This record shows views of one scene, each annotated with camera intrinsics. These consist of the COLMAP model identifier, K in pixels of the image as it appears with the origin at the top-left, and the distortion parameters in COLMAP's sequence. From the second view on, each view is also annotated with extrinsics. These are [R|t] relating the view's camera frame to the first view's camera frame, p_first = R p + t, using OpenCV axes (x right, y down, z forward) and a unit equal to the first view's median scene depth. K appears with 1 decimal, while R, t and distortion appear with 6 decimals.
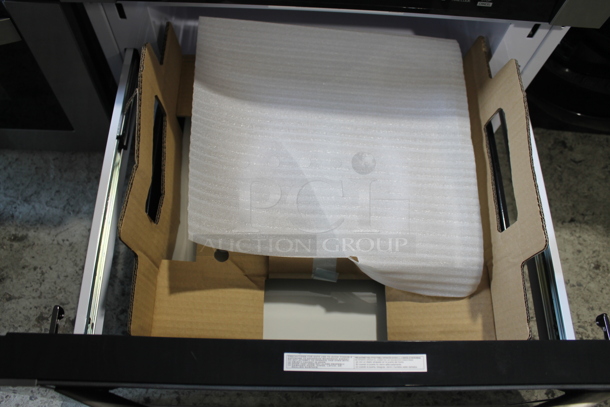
lens RADIAL K [[512.4, 0, 306.3], [0, 512.4, 200.8], [0, 0, 1]] dist [-0.148973, 0.112694]
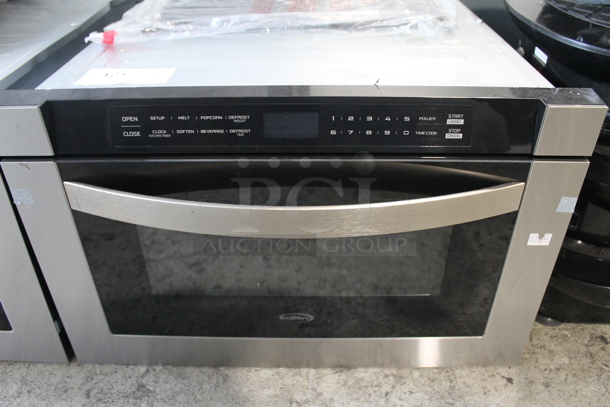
lens RADIAL K [[512.4, 0, 306.1], [0, 512.4, 202.3], [0, 0, 1]] dist [-0.148973, 0.112694]
pose [[0.997769, -0.048595, -0.045788, 0.082021], [0.017695, 0.853706, -0.520455, 0.107340], [0.064381, 0.518483, 0.852661, 0.169844]]
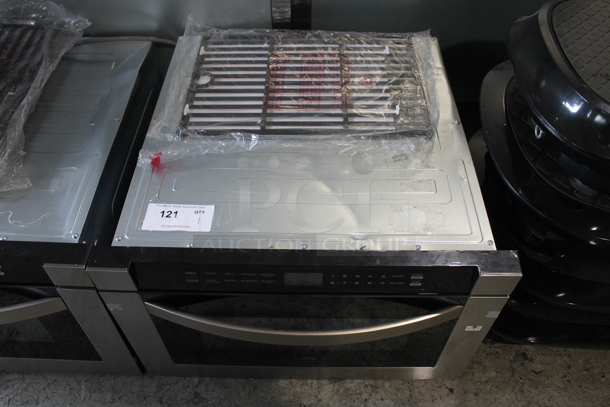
lens RADIAL K [[512.4, 0, 303.9], [0, 512.4, 204.7], [0, 0, 1]] dist [-0.148973, 0.112694]
pose [[0.997953, -0.031902, -0.055428, 0.093766], [0.015784, 0.962750, -0.269932, -0.154585], [0.061975, 0.268504, 0.961283, -0.217261]]
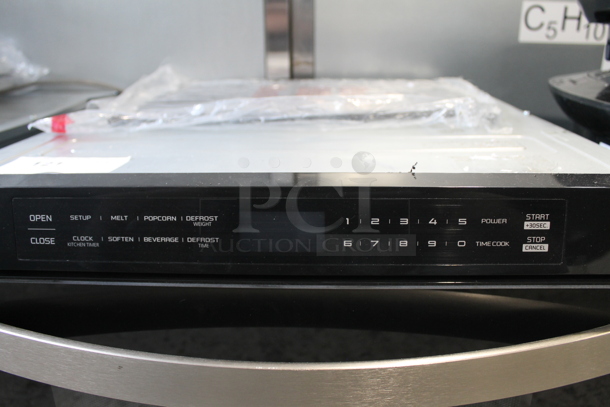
lens RADIAL K [[512.4, 0, 303.9], [0, 512.4, 205.4], [0, 0, 1]] dist [-0.148973, 0.112694]
pose [[0.996721, -0.053325, -0.060851, 0.082742], [-0.005884, 0.702325, -0.711832, -0.014531], [0.080695, 0.709856, 0.699709, 0.340453]]
